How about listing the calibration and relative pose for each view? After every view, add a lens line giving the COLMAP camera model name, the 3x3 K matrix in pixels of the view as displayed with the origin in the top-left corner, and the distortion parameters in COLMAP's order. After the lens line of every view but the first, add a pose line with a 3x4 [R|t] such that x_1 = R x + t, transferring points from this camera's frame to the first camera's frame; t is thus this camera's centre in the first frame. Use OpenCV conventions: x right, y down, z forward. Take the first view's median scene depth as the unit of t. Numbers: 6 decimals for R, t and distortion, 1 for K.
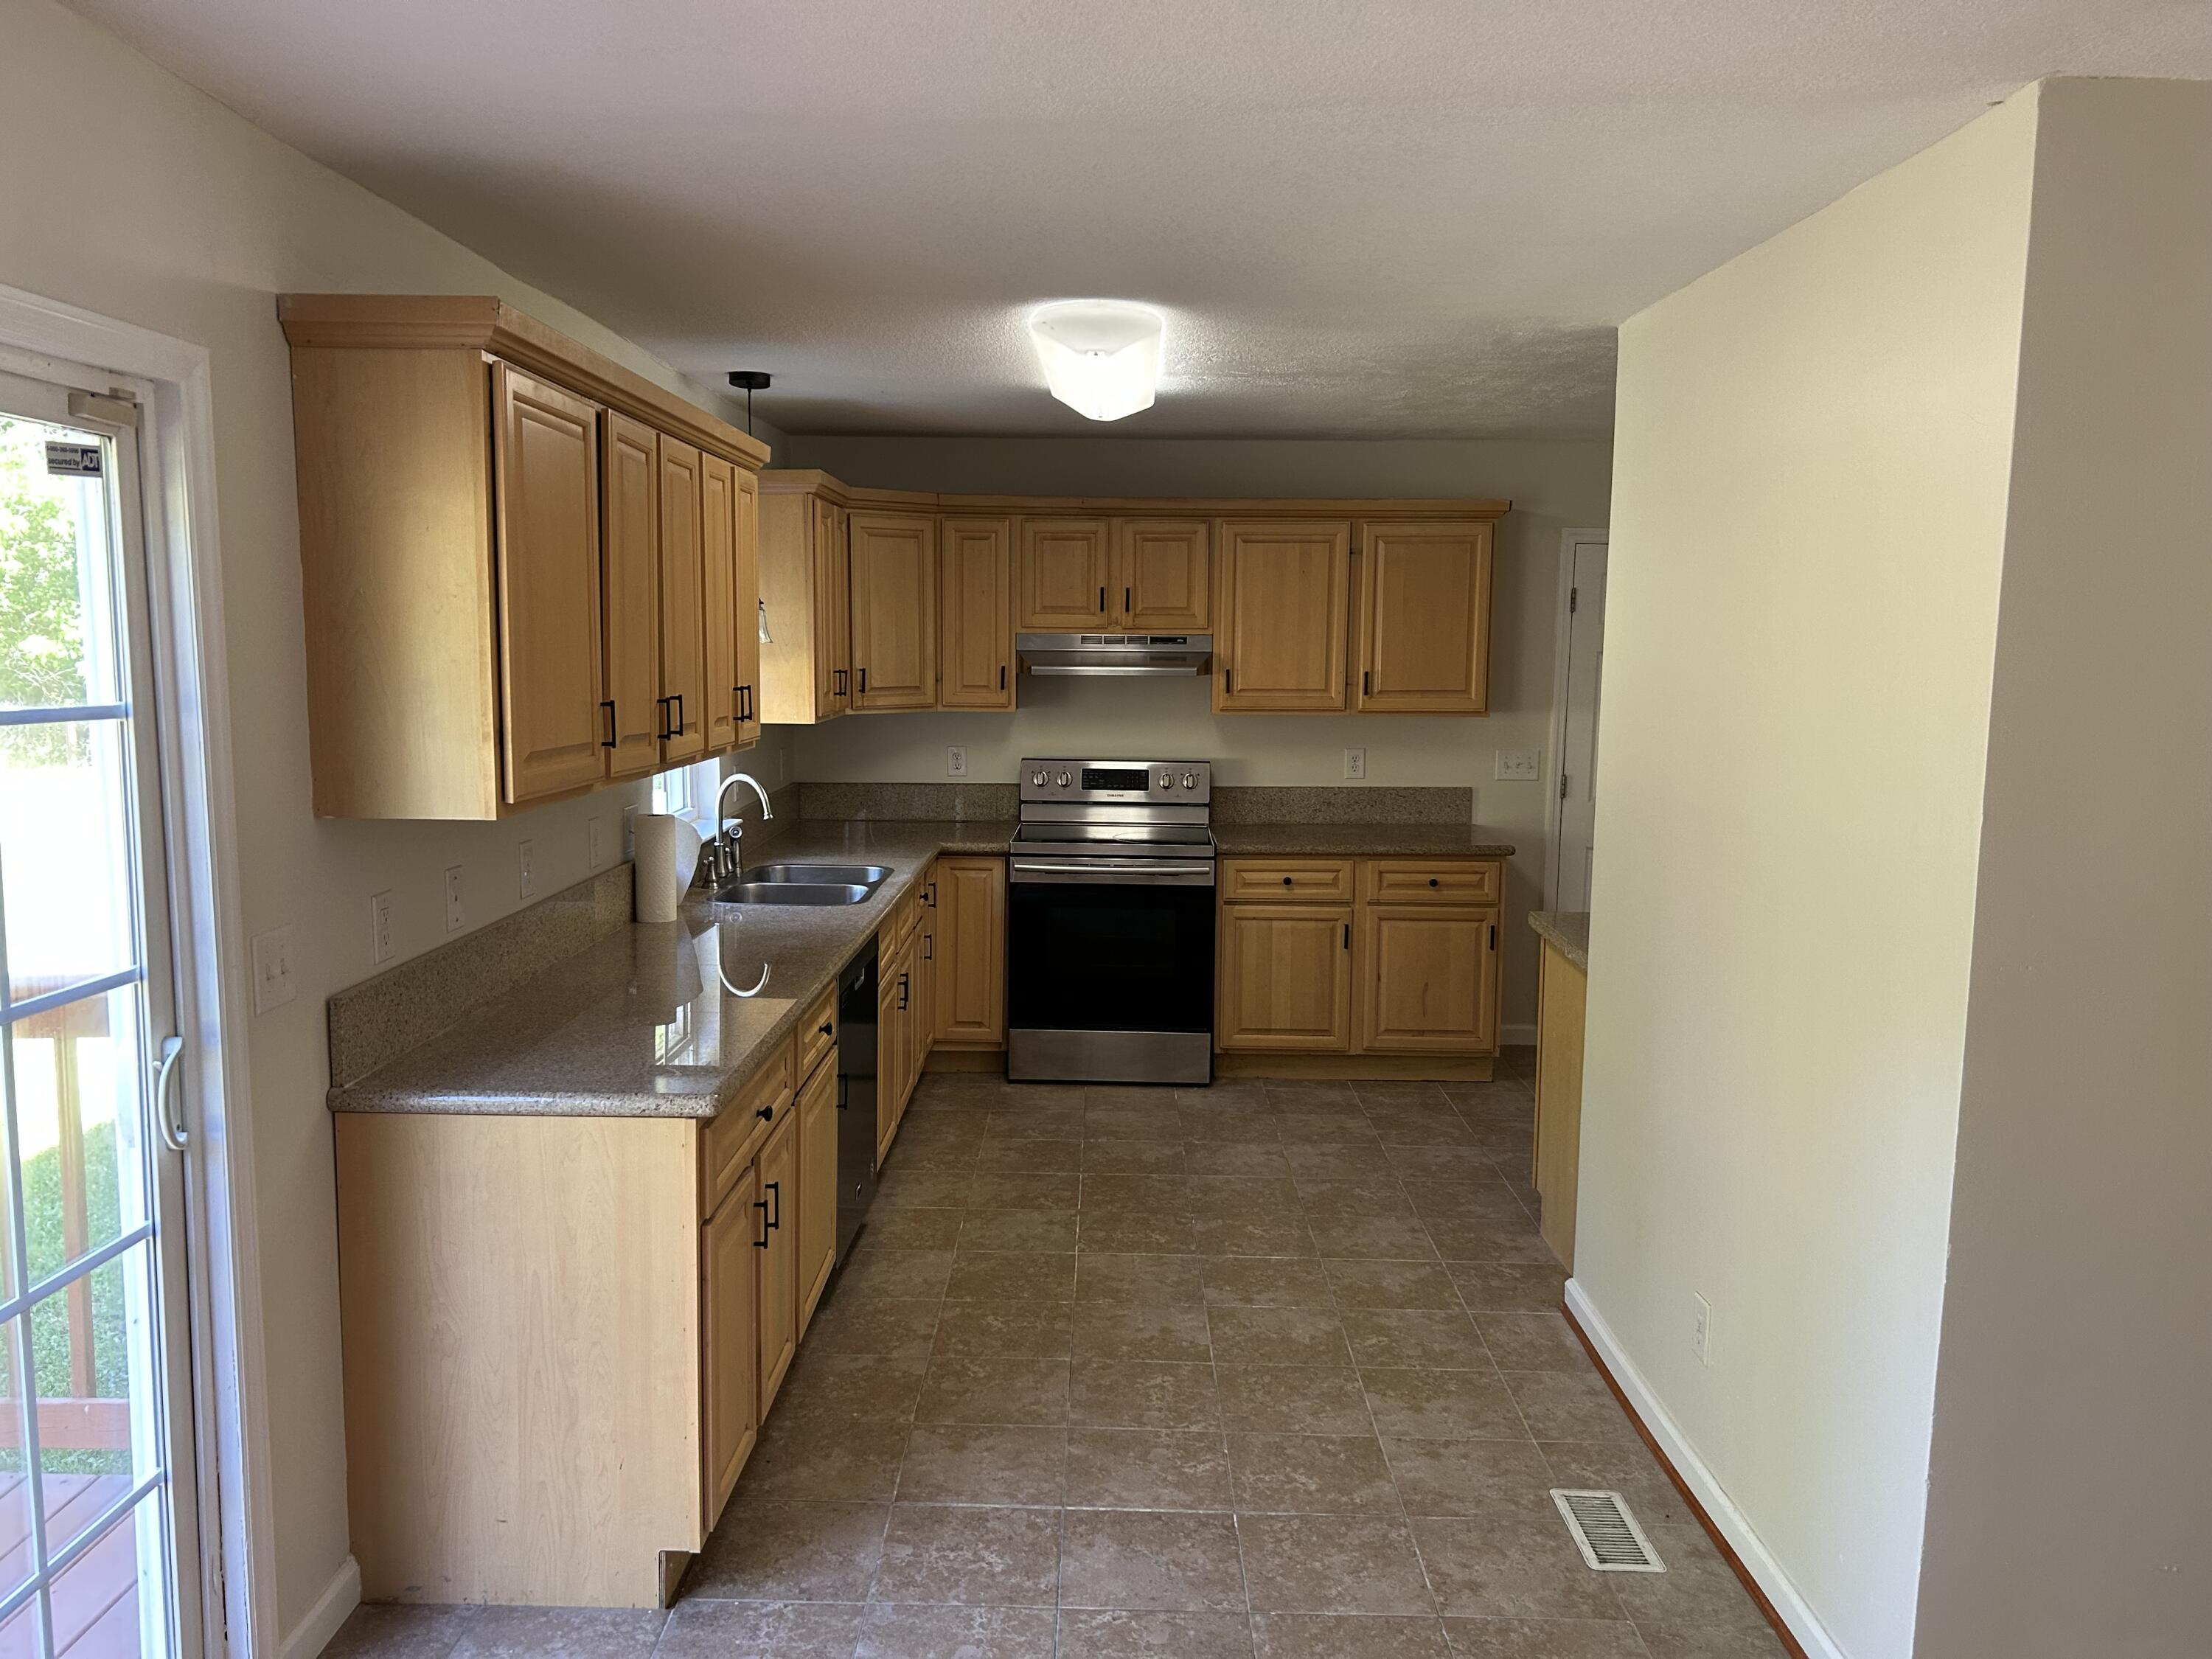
lens RADIAL K [[1670.7, 0, 1107.0], [0, 1670.7, 827.3], [0, 0, 1]] dist [0.024039, -0.027469]
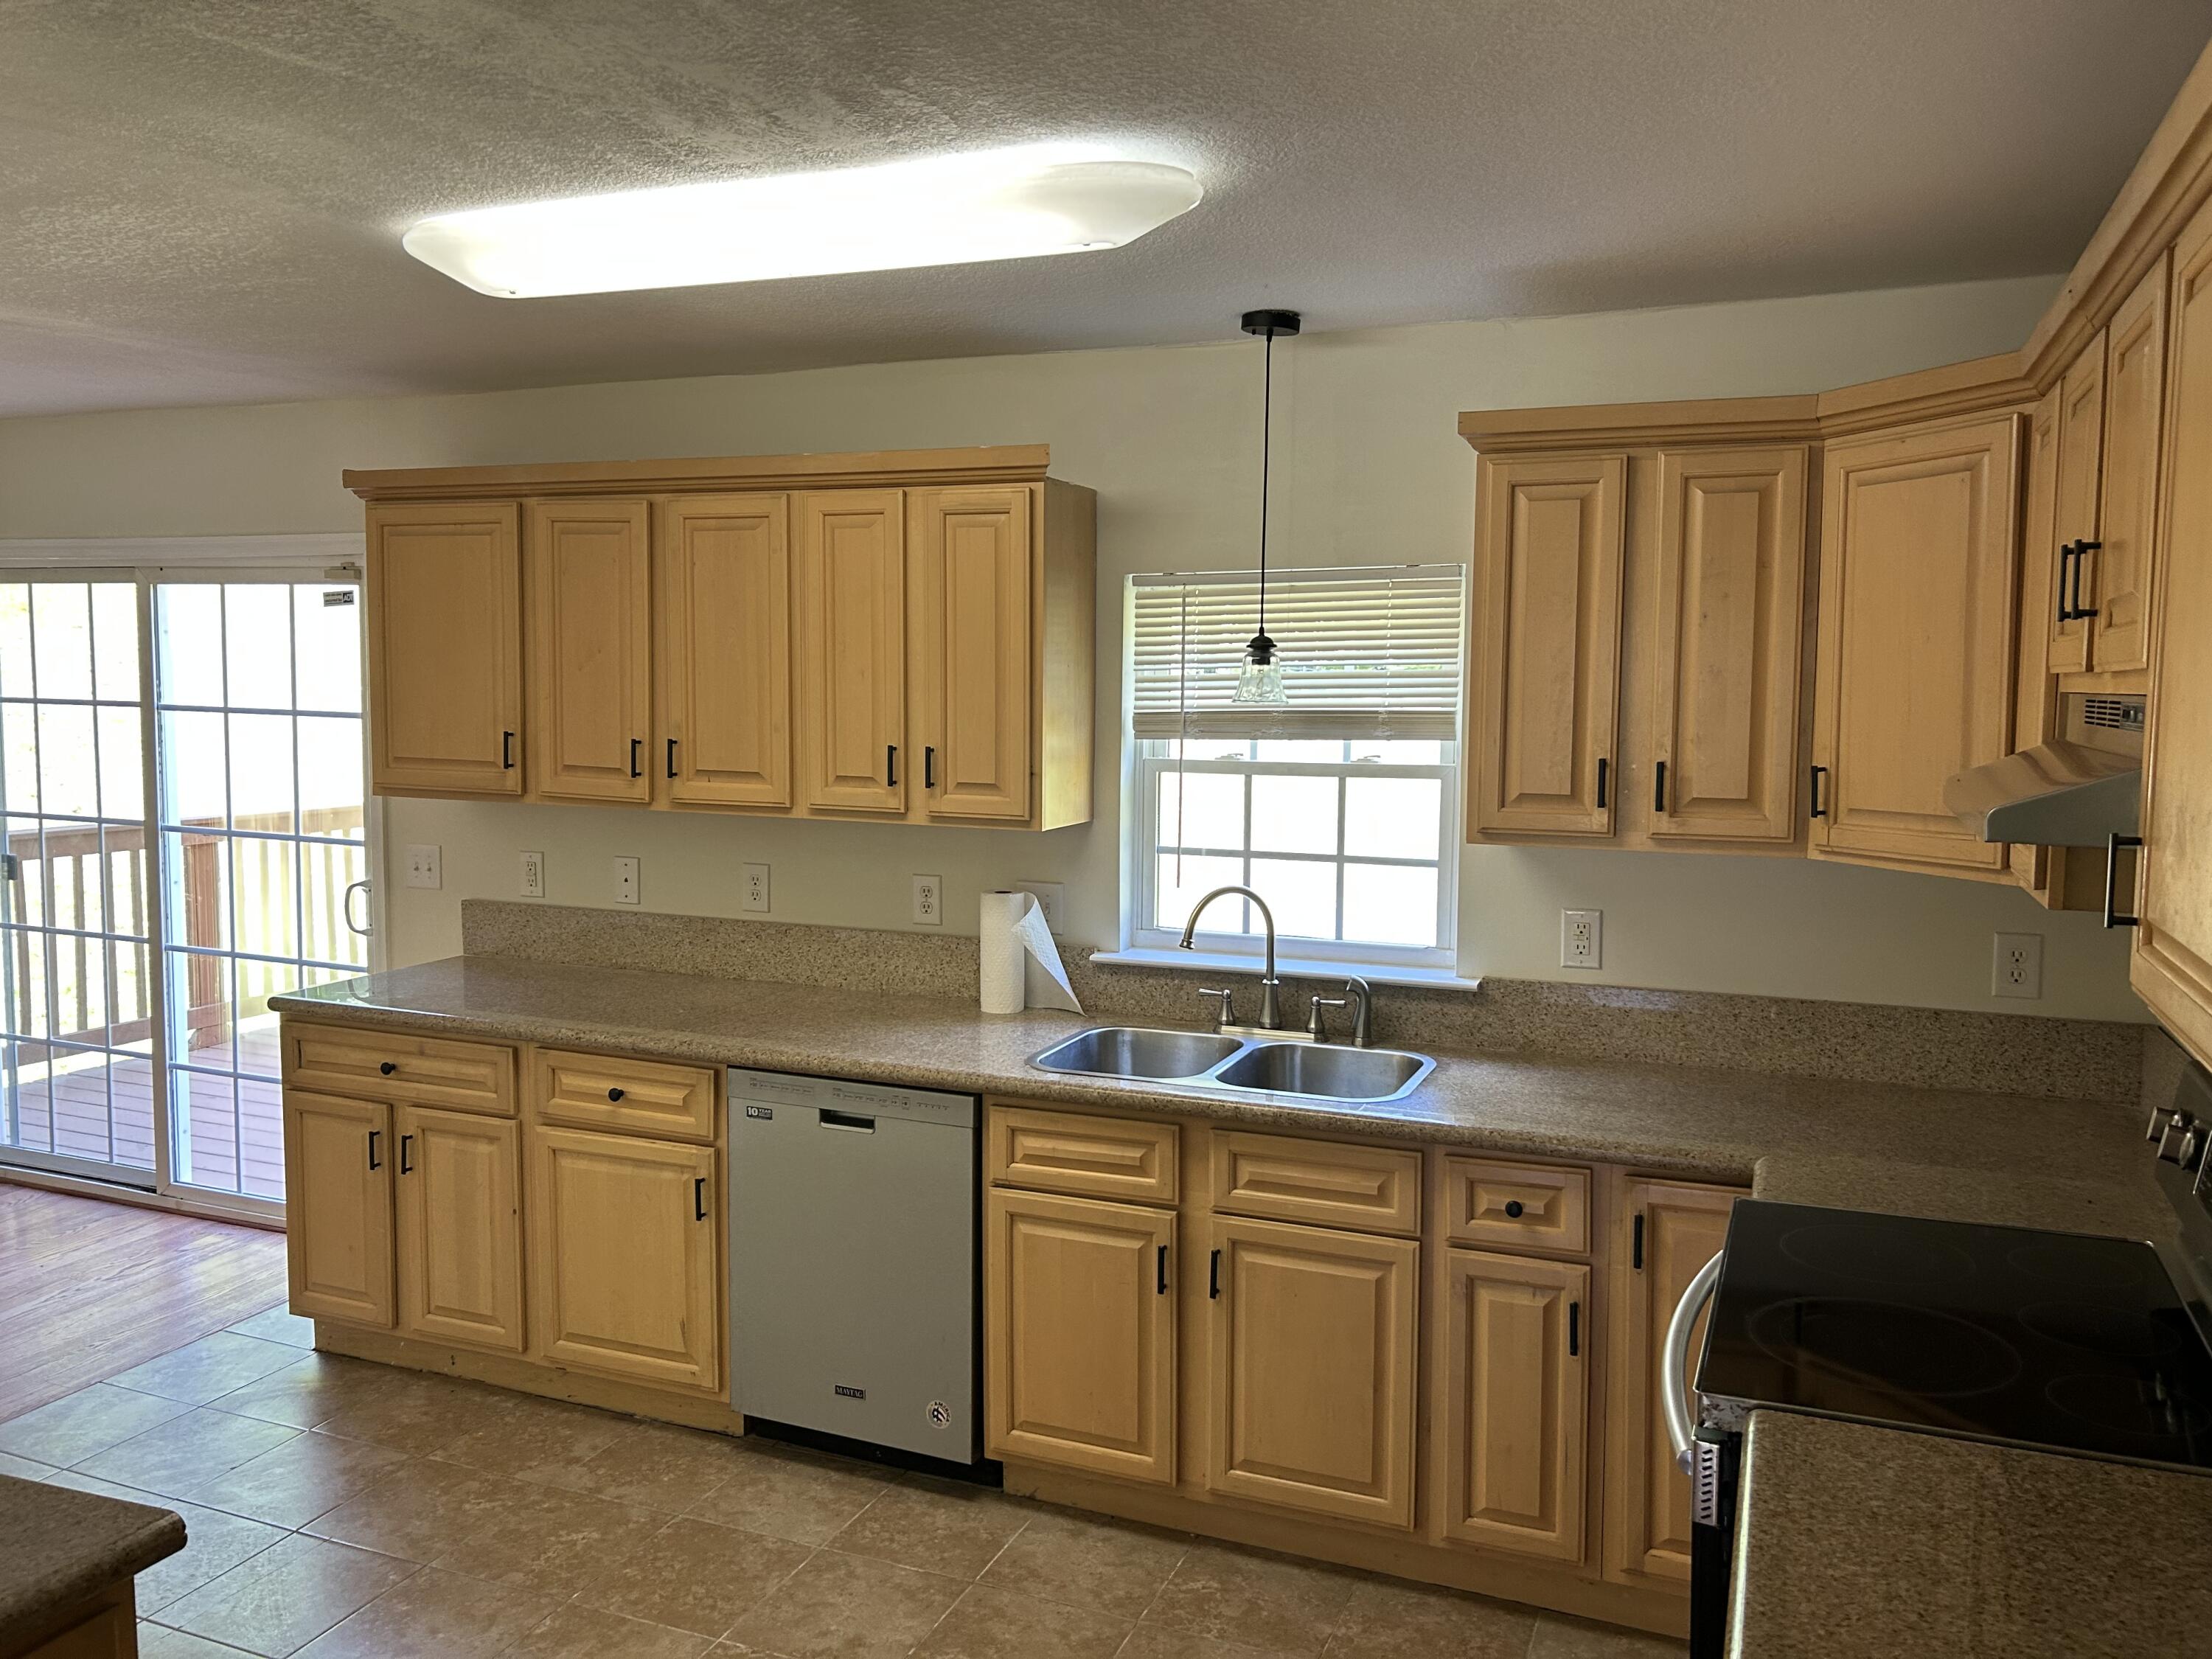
lens RADIAL K [[1670.7, 0, 1118.9], [0, 1670.7, 819.8], [0, 0, 1]] dist [0.024039, -0.027469]
pose [[-0.371928, 0.065028, -0.925981, 0.445253], [-0.120596, 0.985704, 0.117661, -0.133672], [0.920394, 0.155432, -0.358769, 1.174257]]
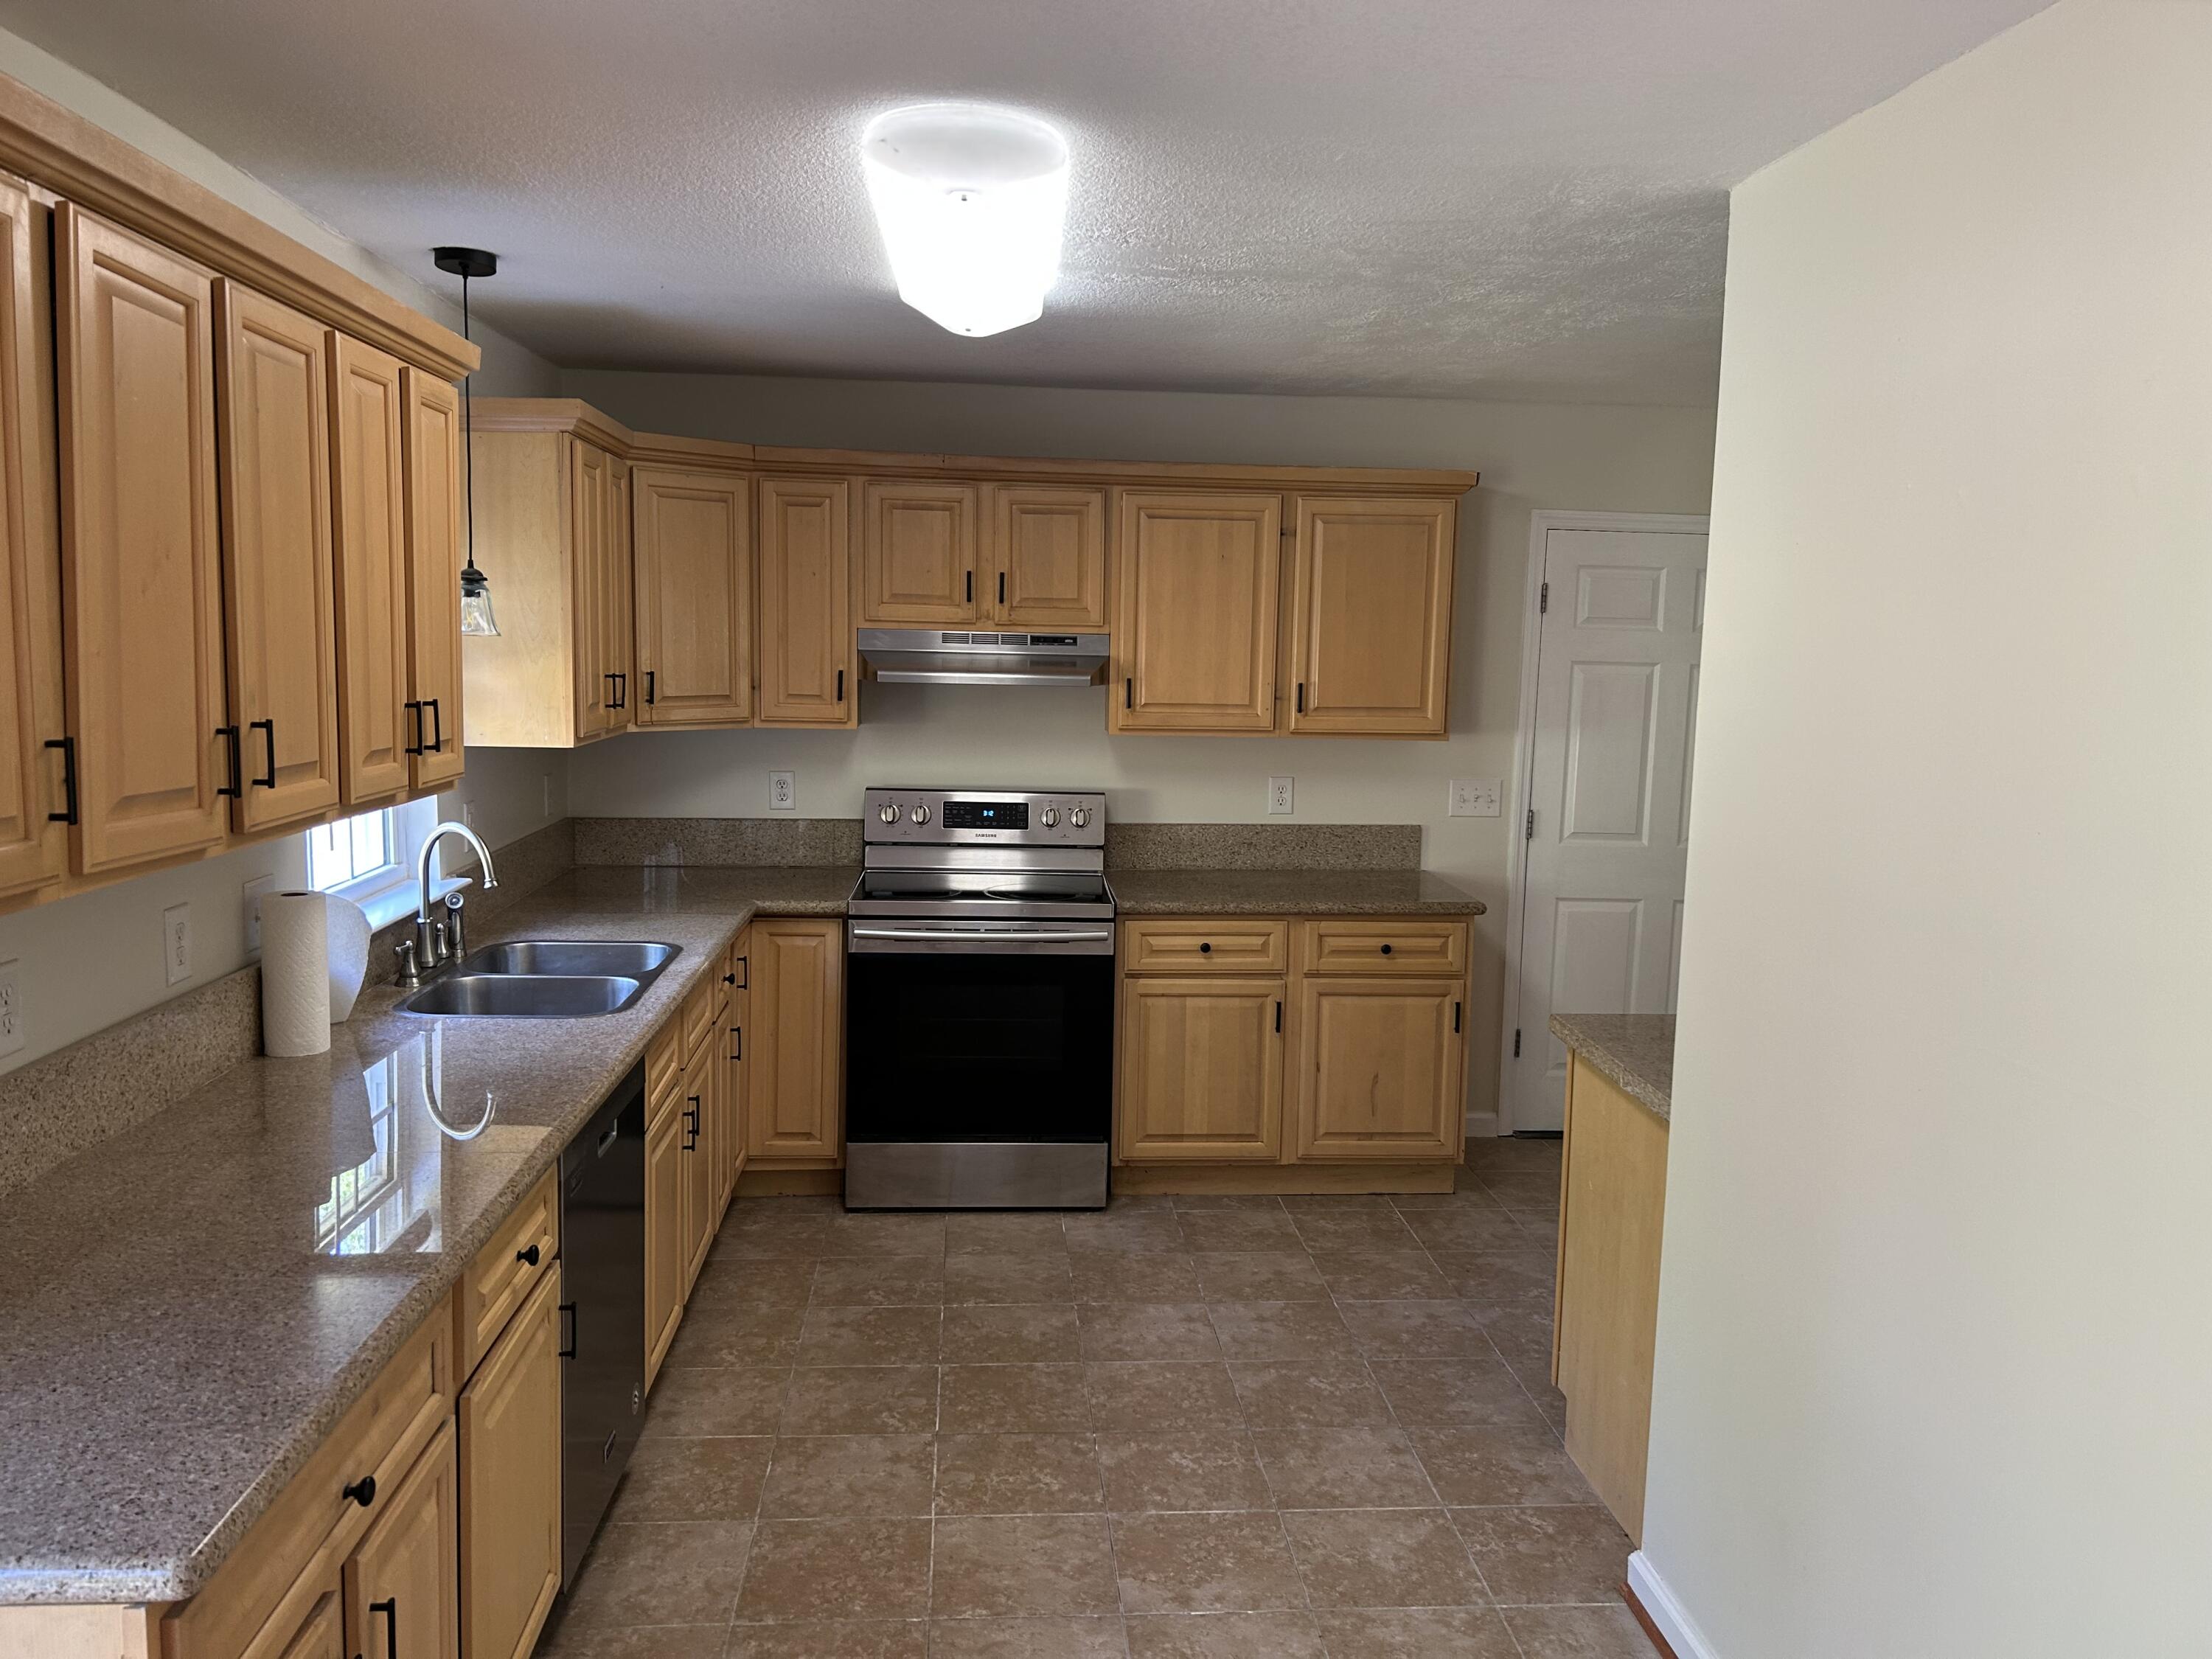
lens RADIAL K [[1670.7, 0, 1142.0], [0, 1670.7, 844.3], [0, 0, 1]] dist [0.024039, -0.027469]
pose [[0.994627, 0.001012, 0.103519, -0.003796], [-0.002033, 0.999950, 0.009757, -0.029452], [-0.103504, -0.009915, 0.994580, 0.264396]]
